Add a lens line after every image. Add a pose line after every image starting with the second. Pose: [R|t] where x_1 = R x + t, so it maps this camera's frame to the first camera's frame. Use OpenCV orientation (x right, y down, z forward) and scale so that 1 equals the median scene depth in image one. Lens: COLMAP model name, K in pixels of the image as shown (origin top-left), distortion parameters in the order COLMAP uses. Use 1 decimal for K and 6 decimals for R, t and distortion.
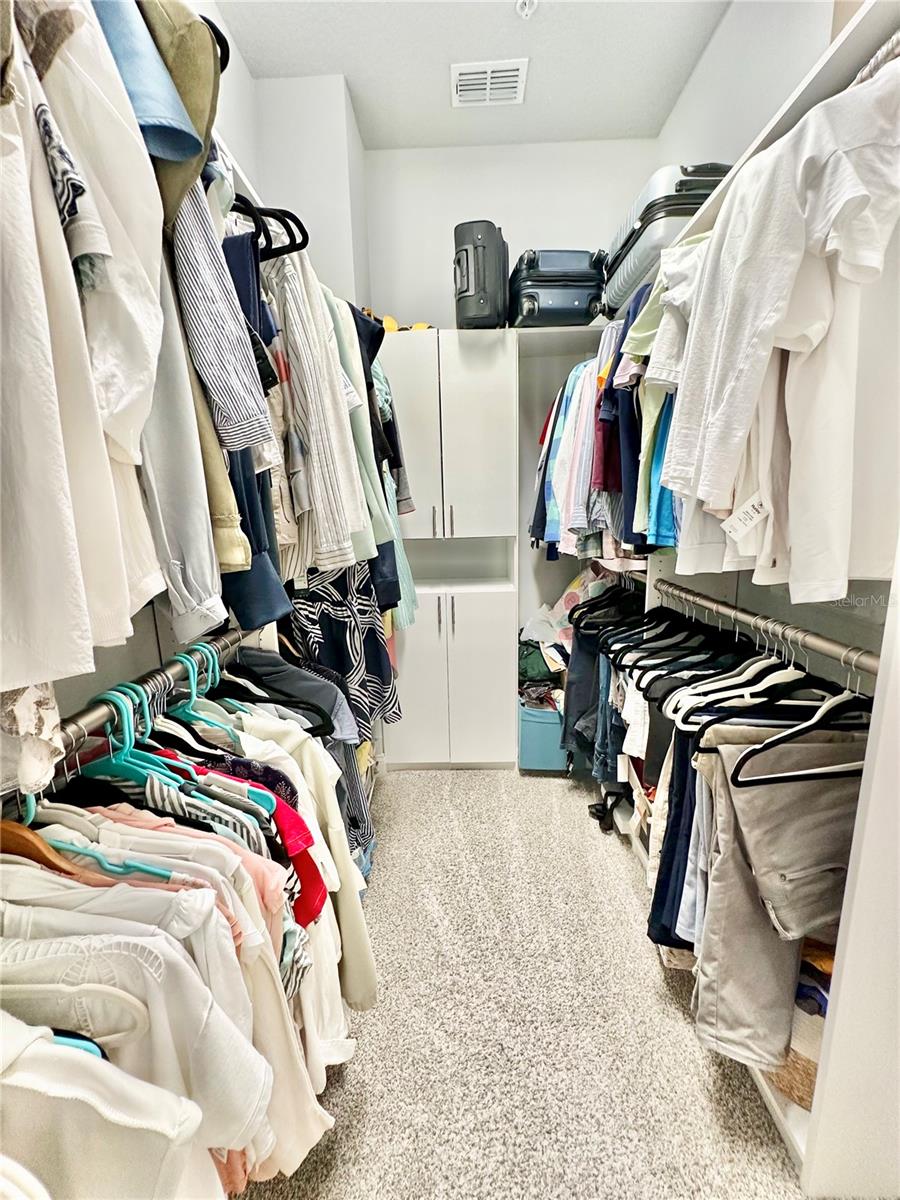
lens RADIAL K [[481.1, 0, 453.0], [0, 481.1, 601.1], [0, 0, 1]] dist [-0.002455, 0.000069]
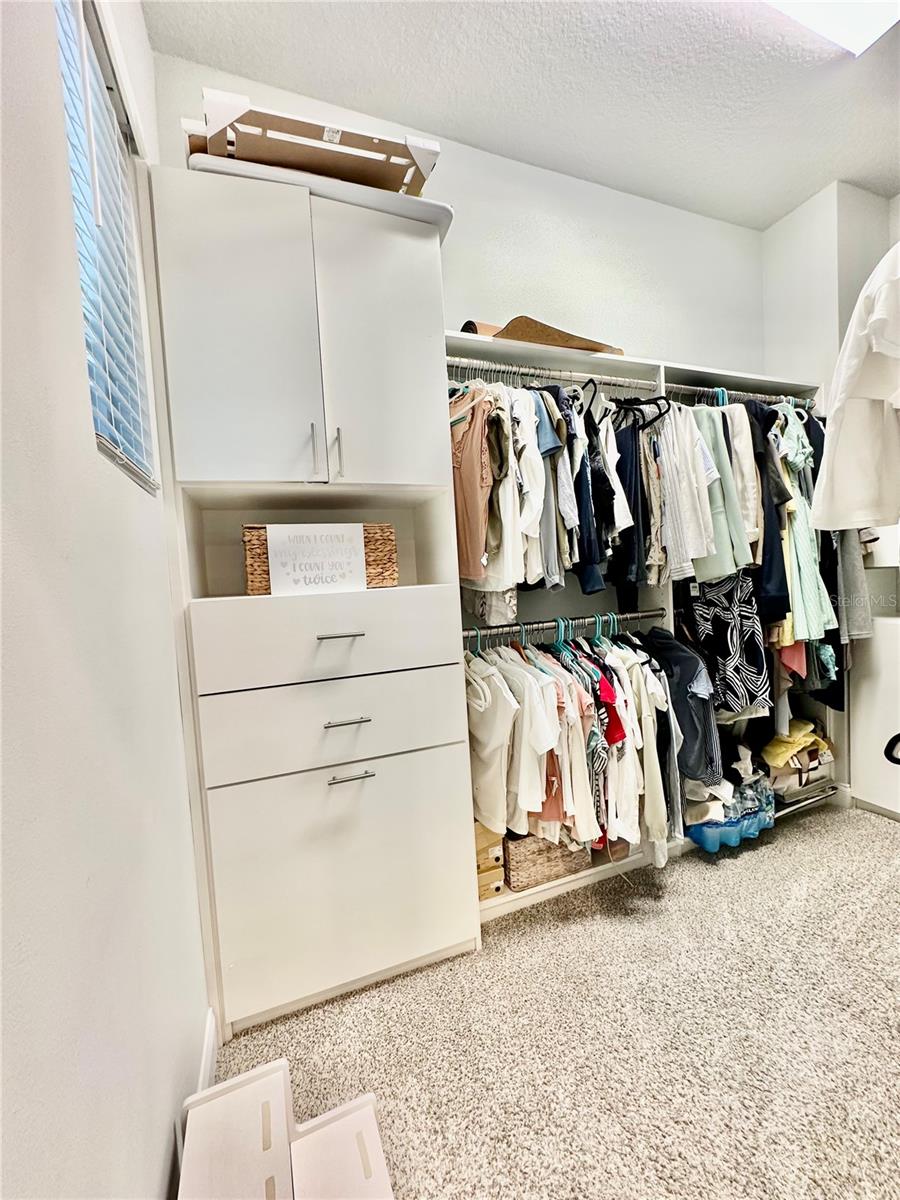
lens RADIAL K [[481.1, 0, 453.0], [0, 481.1, 601.1], [0, 0, 1]] dist [-0.002455, 0.000069]
pose [[0.385055, 0.051824, -0.921438, 1.369403], [-0.126622, 0.991947, 0.002876, 0.144789], [0.914166, 0.115566, 0.388516, -0.527917]]
